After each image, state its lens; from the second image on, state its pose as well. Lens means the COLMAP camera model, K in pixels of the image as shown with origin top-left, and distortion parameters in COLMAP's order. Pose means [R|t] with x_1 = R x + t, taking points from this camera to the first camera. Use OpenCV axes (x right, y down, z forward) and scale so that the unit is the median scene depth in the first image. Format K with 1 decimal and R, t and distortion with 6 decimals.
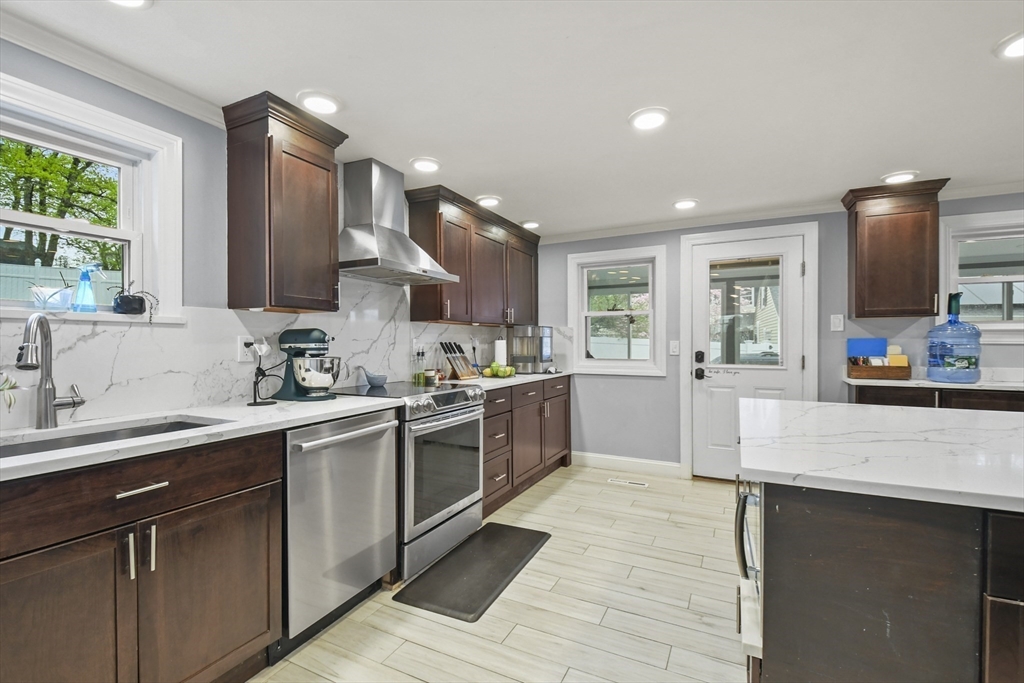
lens RADIAL K [[456.2, 0, 506.3], [0, 456.2, 352.5], [0, 0, 1]] dist [0.043423, -0.024302]
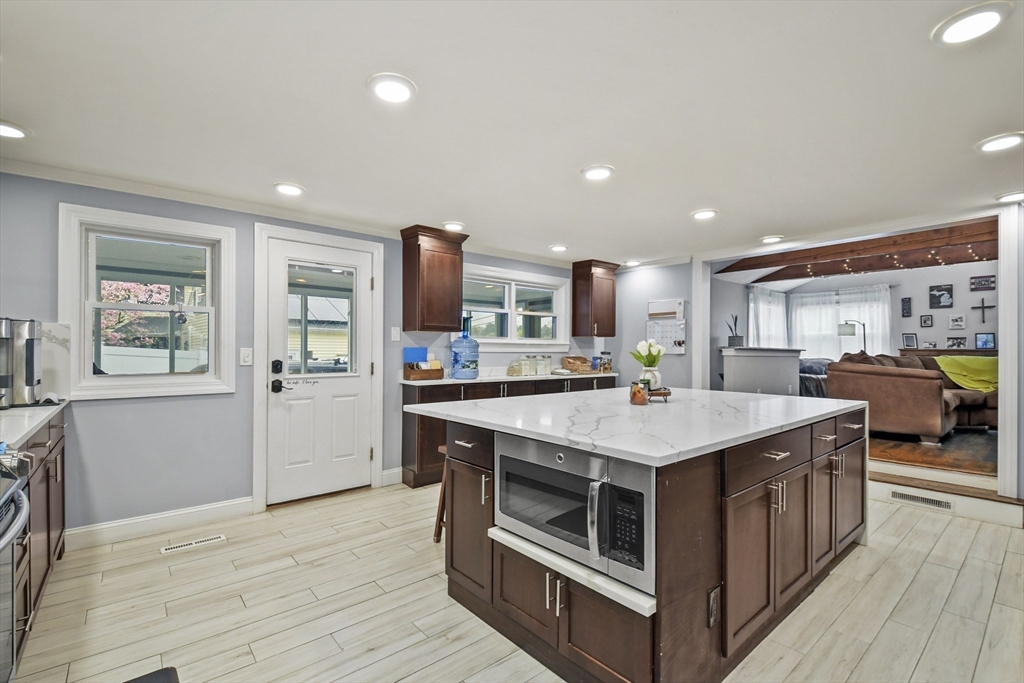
lens RADIAL K [[456.2, 0, 506.3], [0, 456.2, 352.5], [0, 0, 1]] dist [0.043423, -0.024302]
pose [[0.404530, -0.002202, 0.914522, -0.225144], [0.016843, 0.999845, -0.005043, -0.006538], [-0.914370, 0.017443, 0.404504, 0.270195]]
